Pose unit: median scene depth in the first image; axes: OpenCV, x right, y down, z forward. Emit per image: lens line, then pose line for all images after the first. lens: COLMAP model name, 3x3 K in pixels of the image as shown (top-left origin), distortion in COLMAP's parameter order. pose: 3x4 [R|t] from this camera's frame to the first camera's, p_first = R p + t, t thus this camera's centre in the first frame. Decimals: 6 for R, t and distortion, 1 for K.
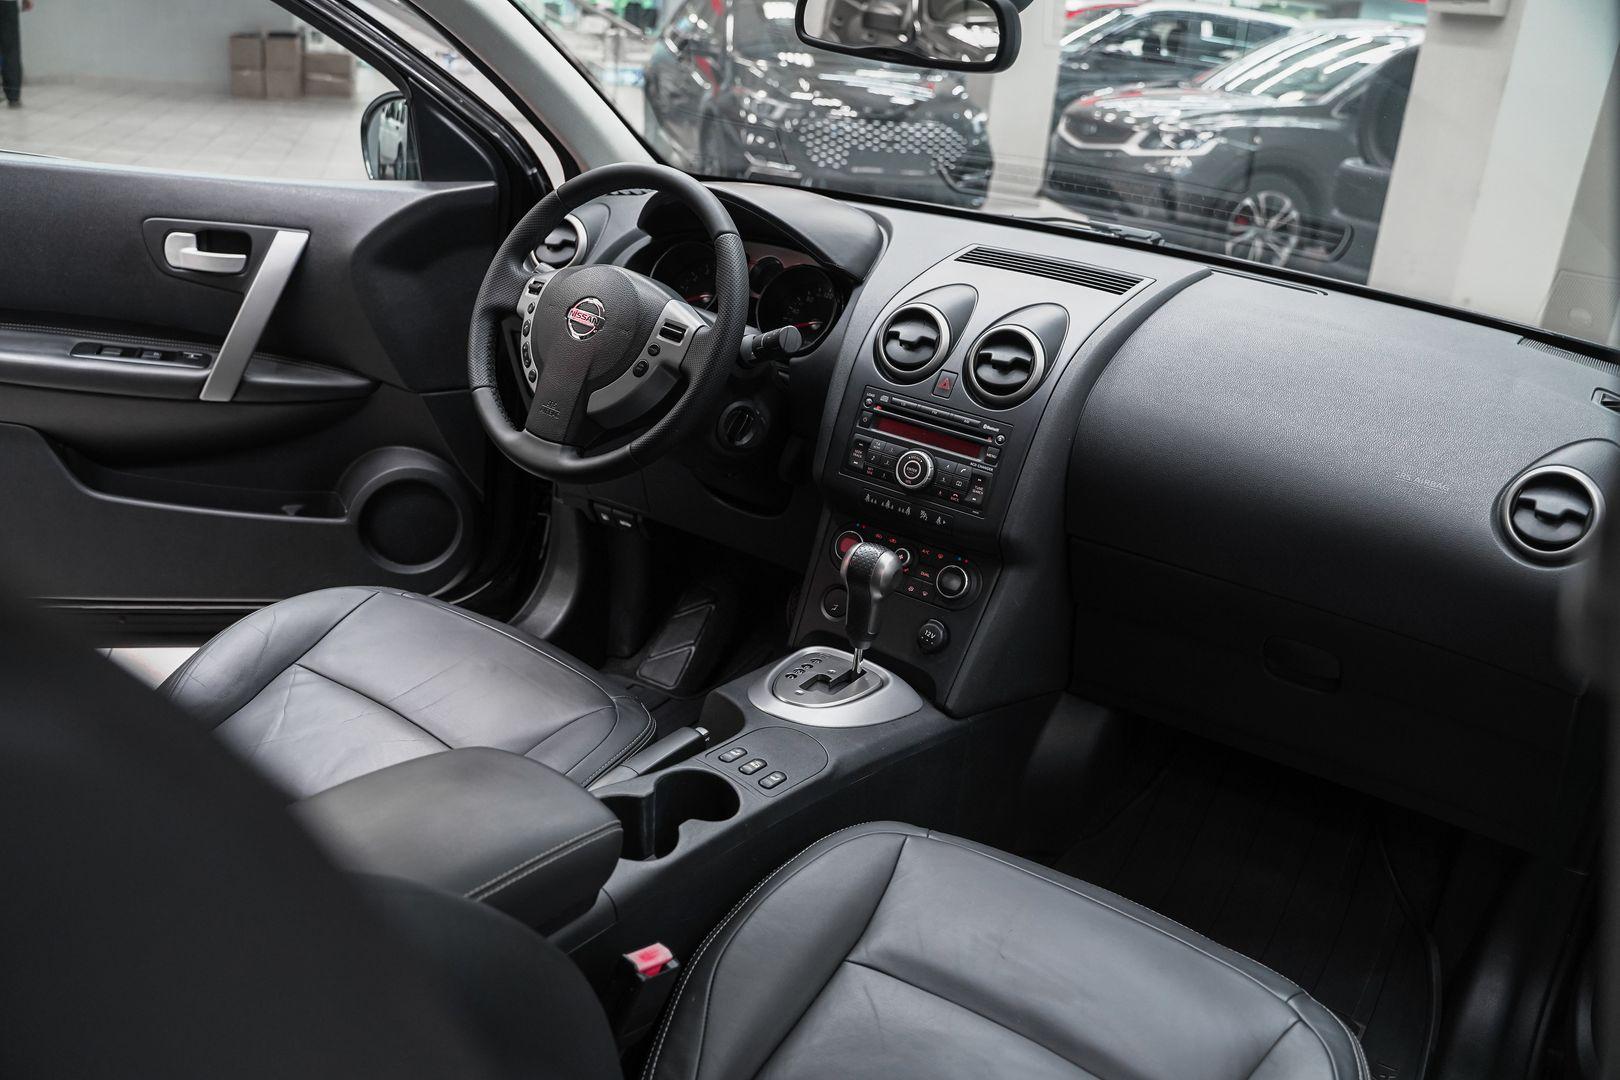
lens RADIAL K [[1311.1, 0, 814.2], [0, 1311.1, 533.6], [0, 0, 1]] dist [-0.100105, 0.061444]
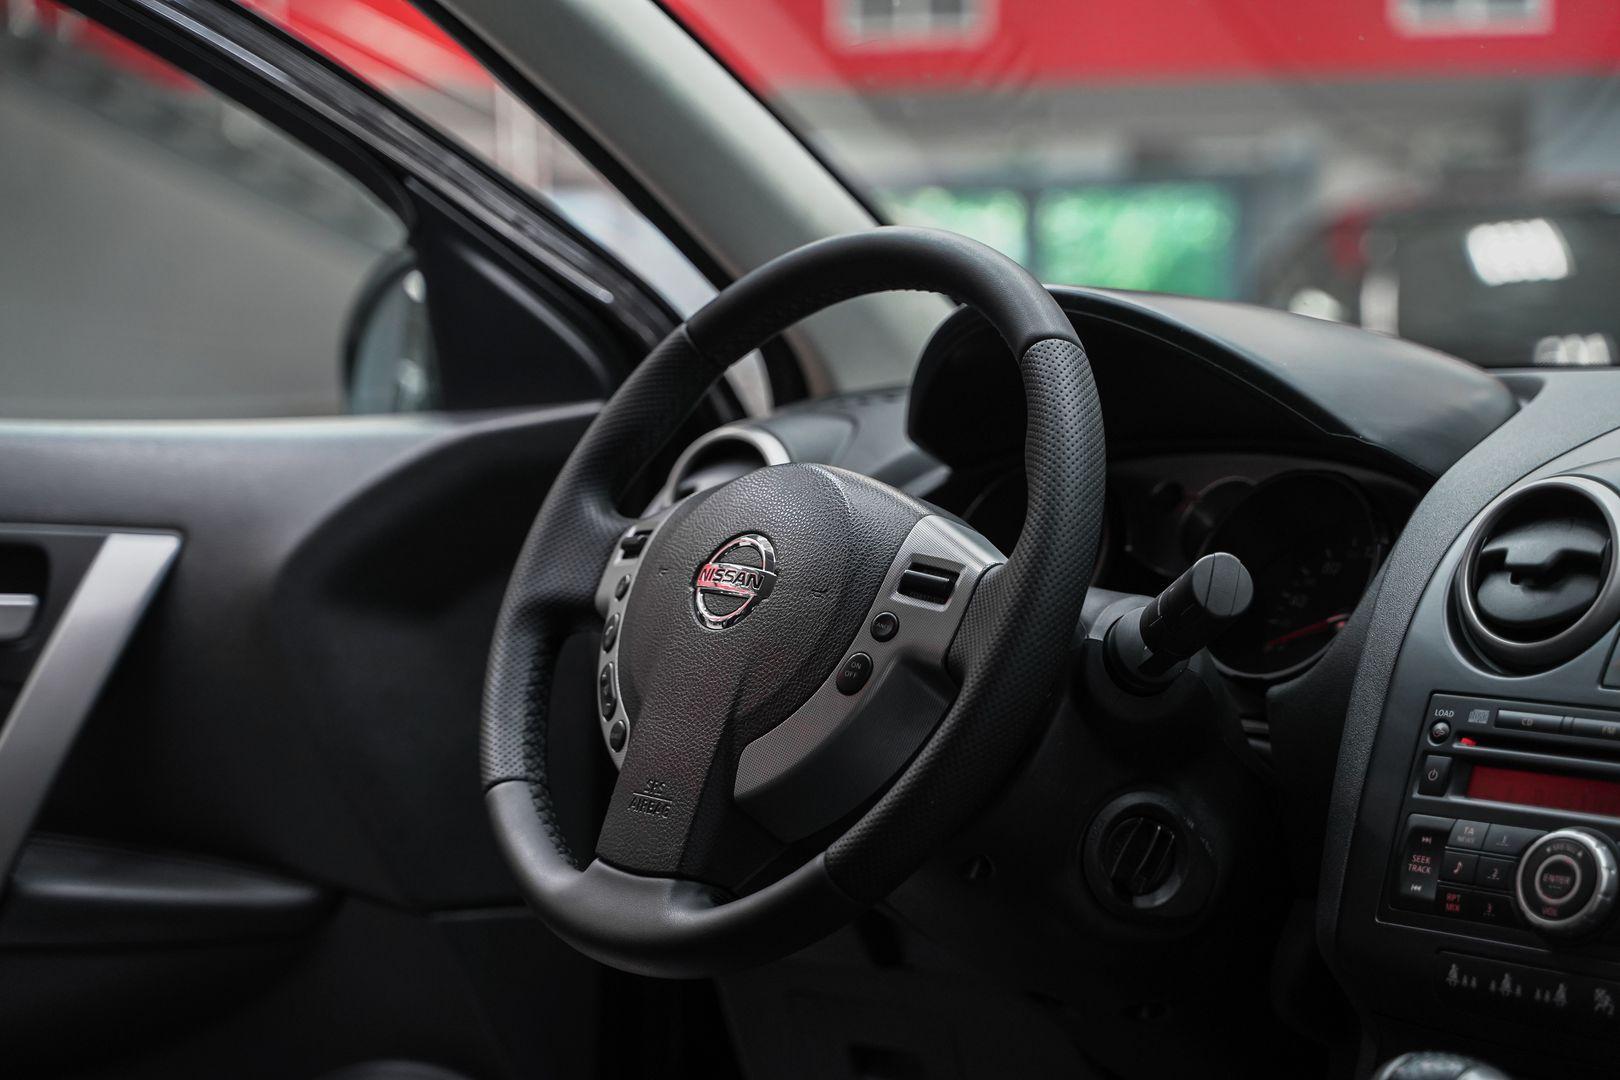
lens RADIAL K [[3366.9, 0, 819.2], [0, 3366.9, 533.2], [0, 0, 1]] dist [0.368878, 0.000000]
pose [[0.965613, -0.087131, -0.244948, 0.112052], [0.001540, 0.944068, -0.329746, 0.169232], [0.259979, 0.318030, 0.911739, 0.016060]]
